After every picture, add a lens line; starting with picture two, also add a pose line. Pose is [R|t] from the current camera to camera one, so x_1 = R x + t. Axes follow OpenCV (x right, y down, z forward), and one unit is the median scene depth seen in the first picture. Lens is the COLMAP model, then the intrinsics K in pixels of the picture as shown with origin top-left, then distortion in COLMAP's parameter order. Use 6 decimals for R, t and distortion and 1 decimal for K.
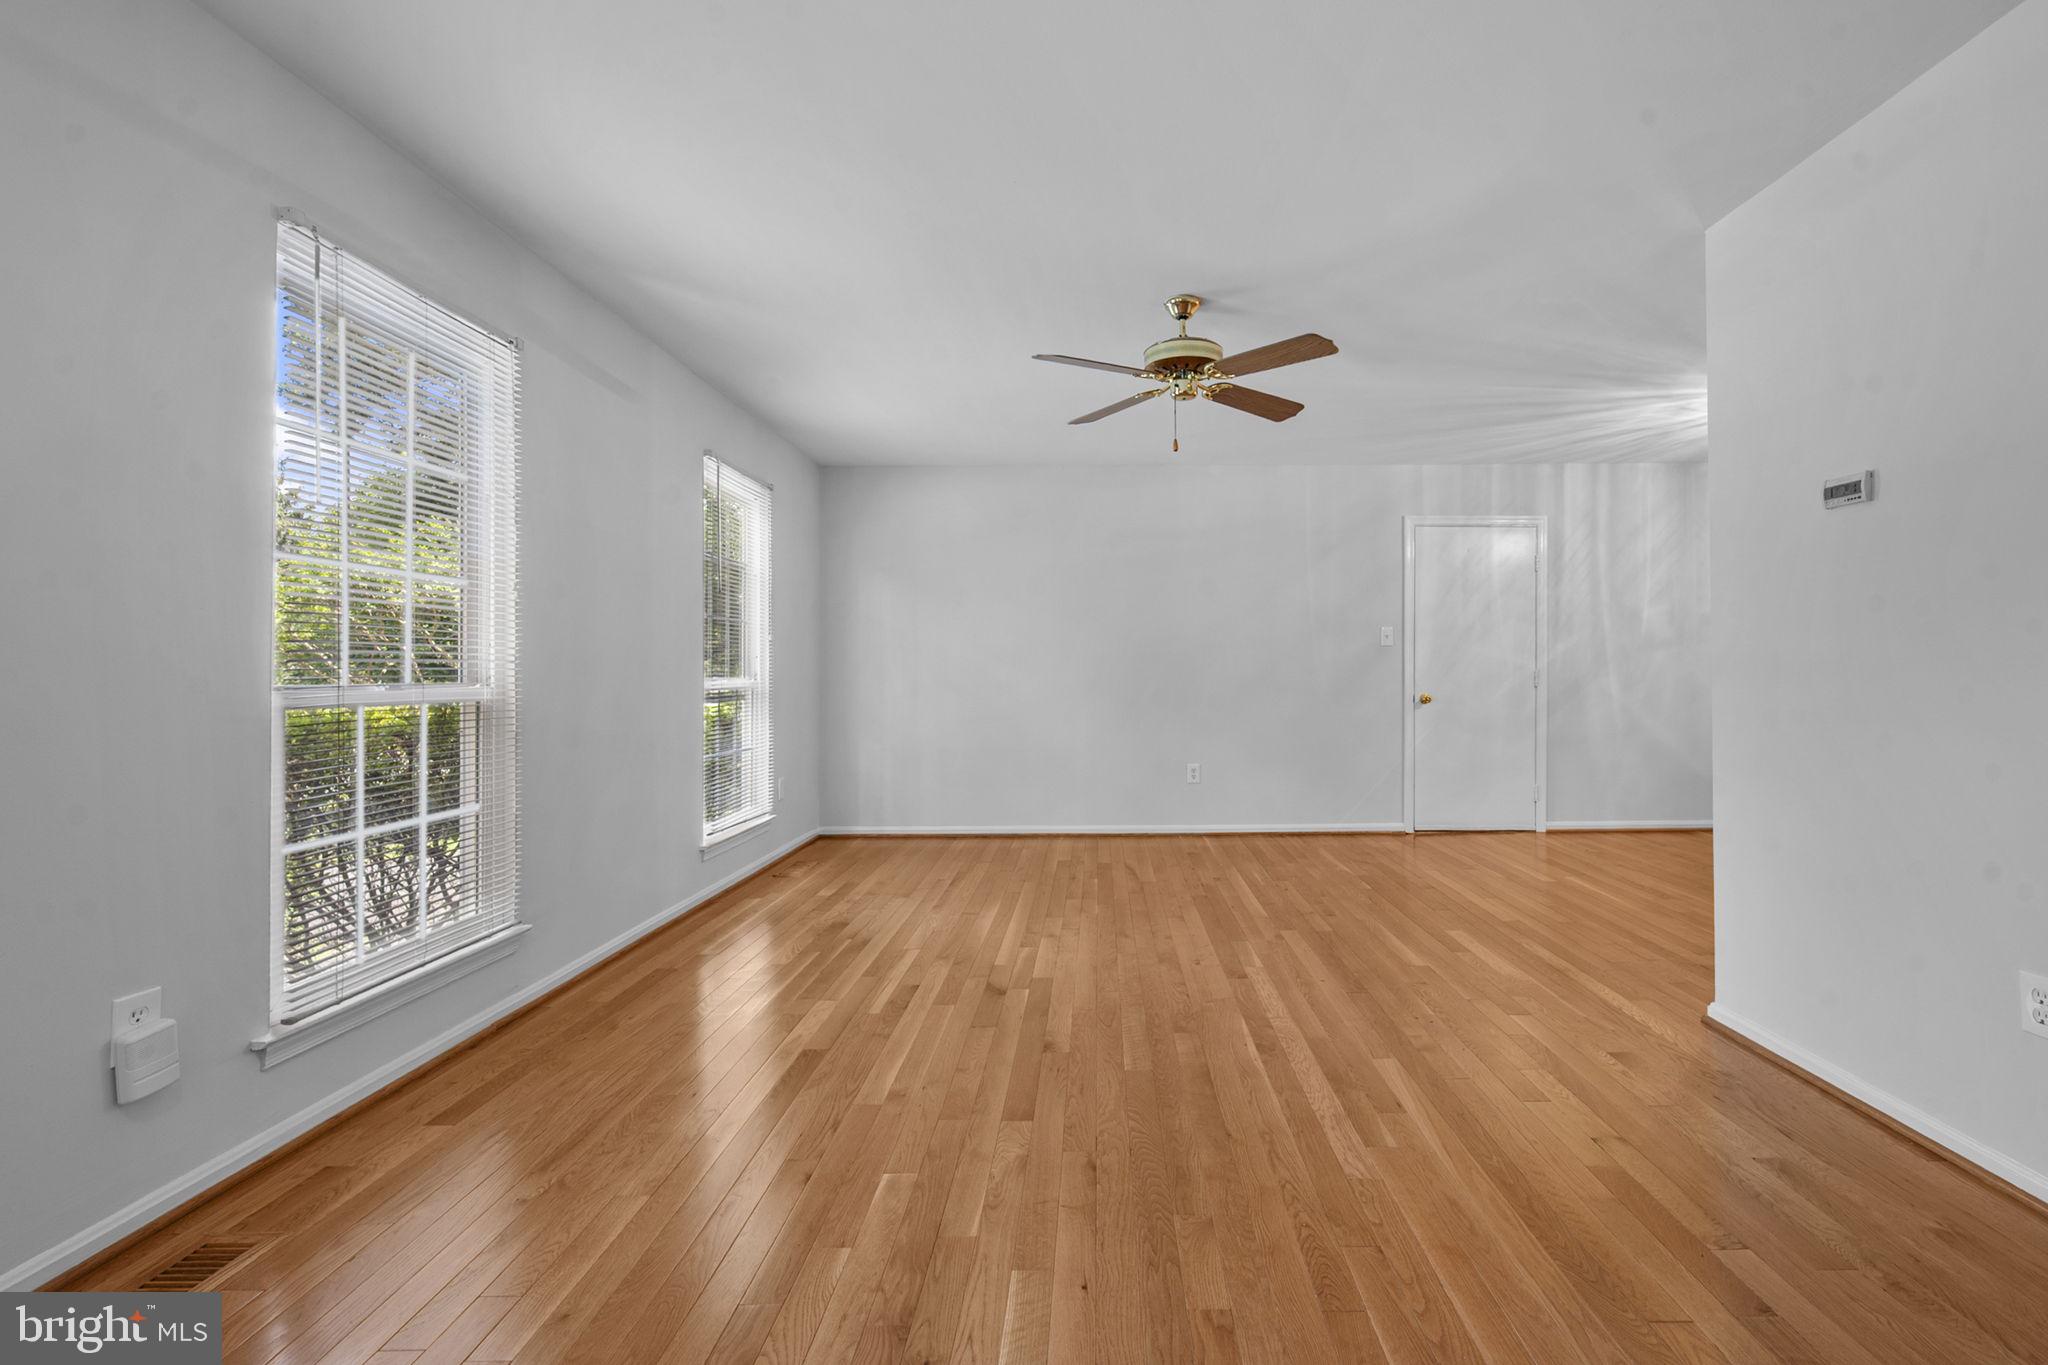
lens RADIAL K [[860.3, 0, 1112.1], [0, 860.3, 664.4], [0, 0, 1]] dist [0.001452, 0.000001]
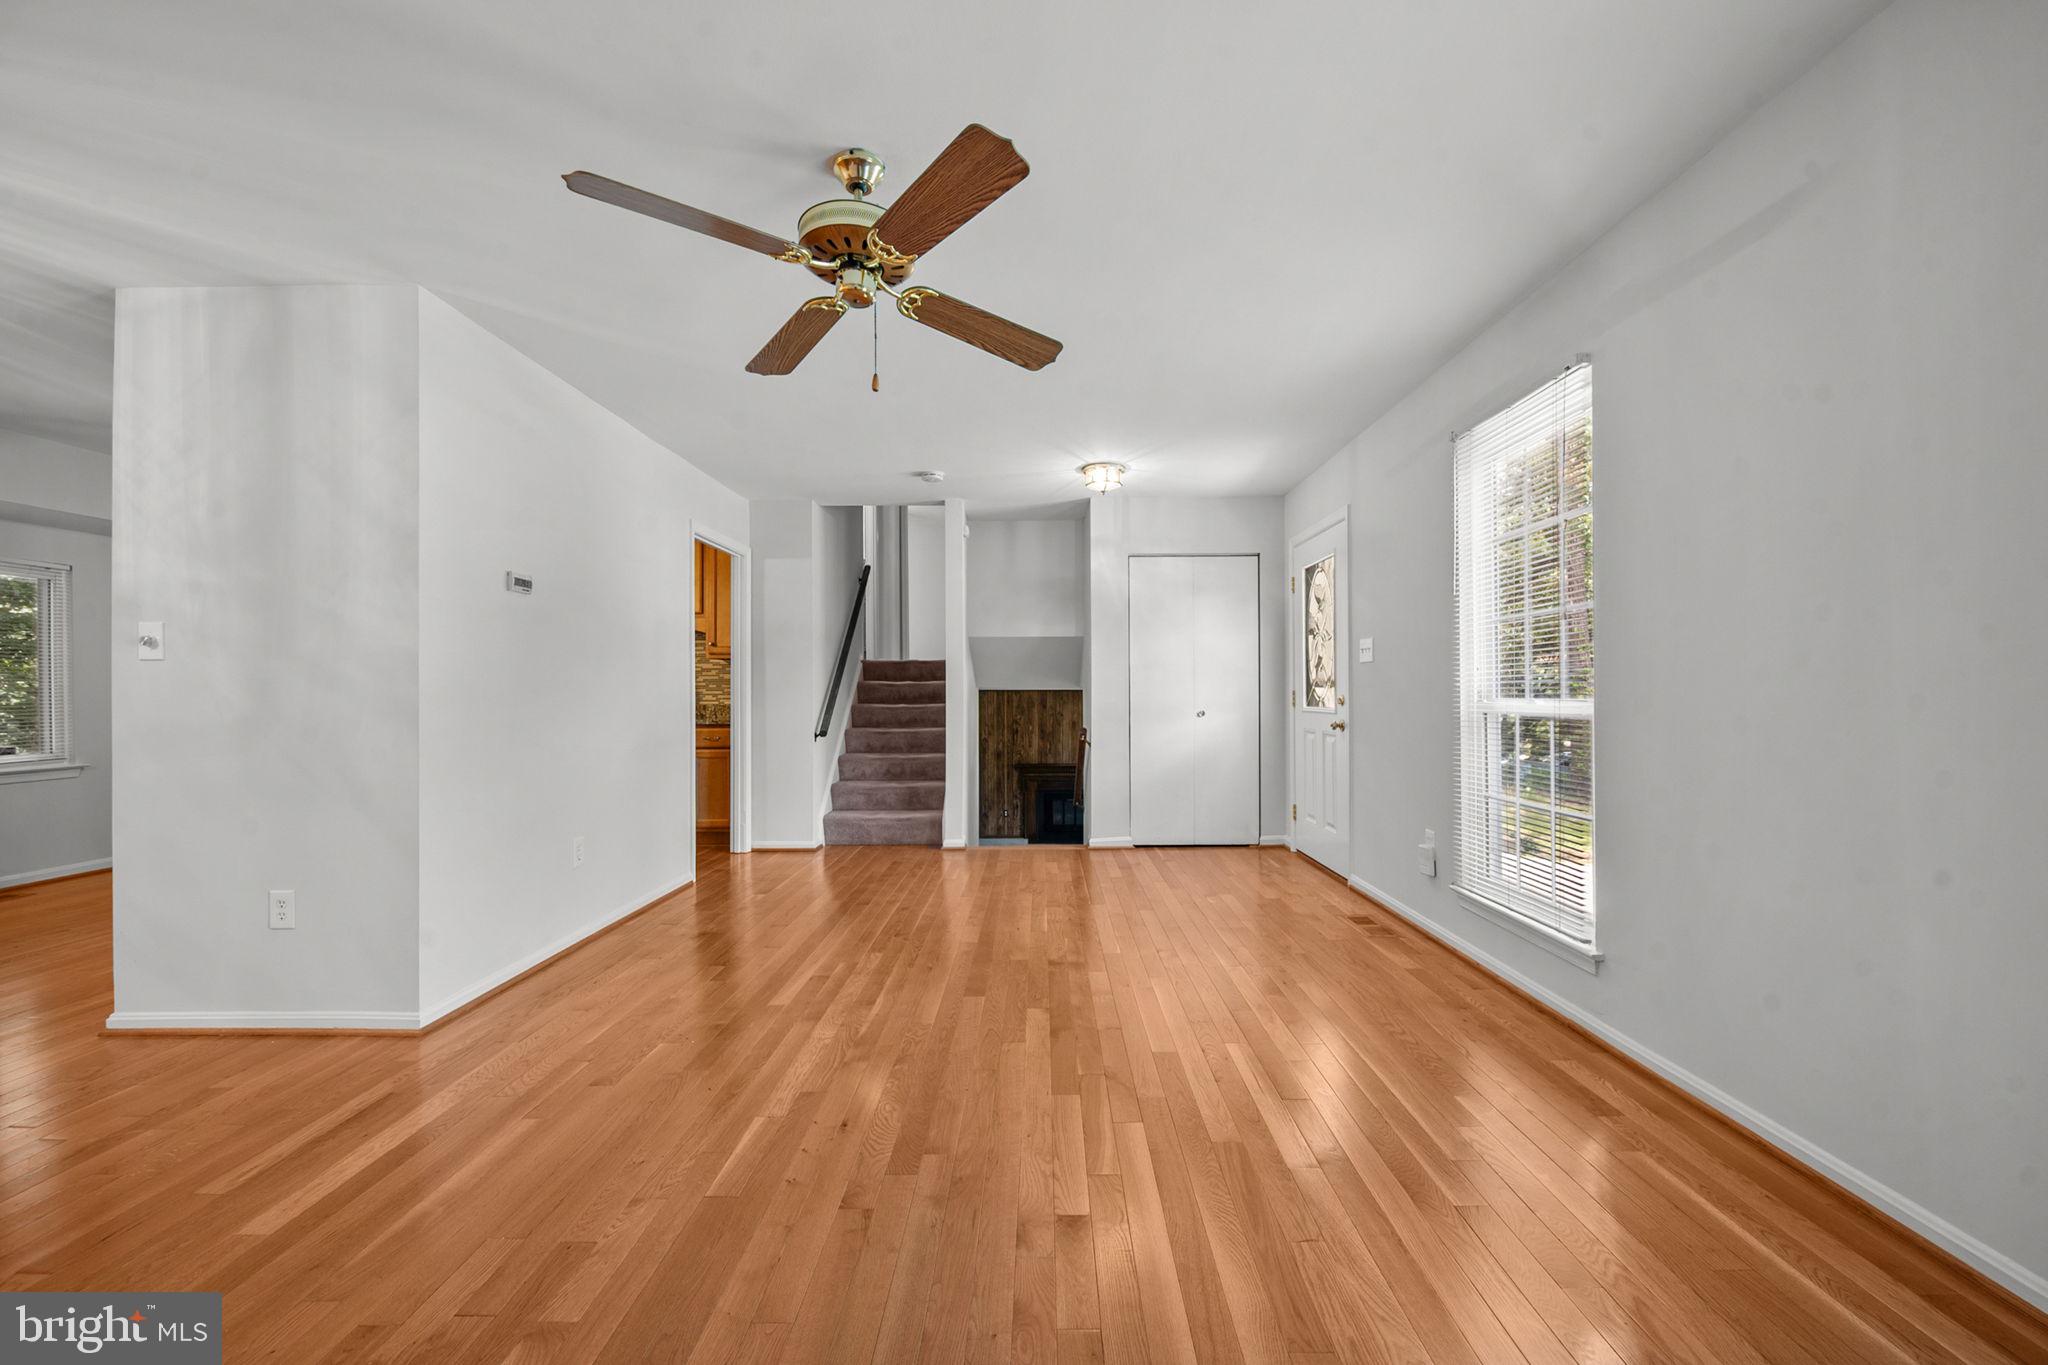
lens RADIAL K [[810.2, 0, 1030.8], [0, 810.2, 692.6], [0, 0, 1]] dist [-0.001896, -0.000522]
pose [[-0.999513, 0.010702, 0.029311, -0.066812], [0.010443, 0.999905, -0.008955, 0.011288], [-0.029404, -0.008645, -0.999530, 1.546510]]
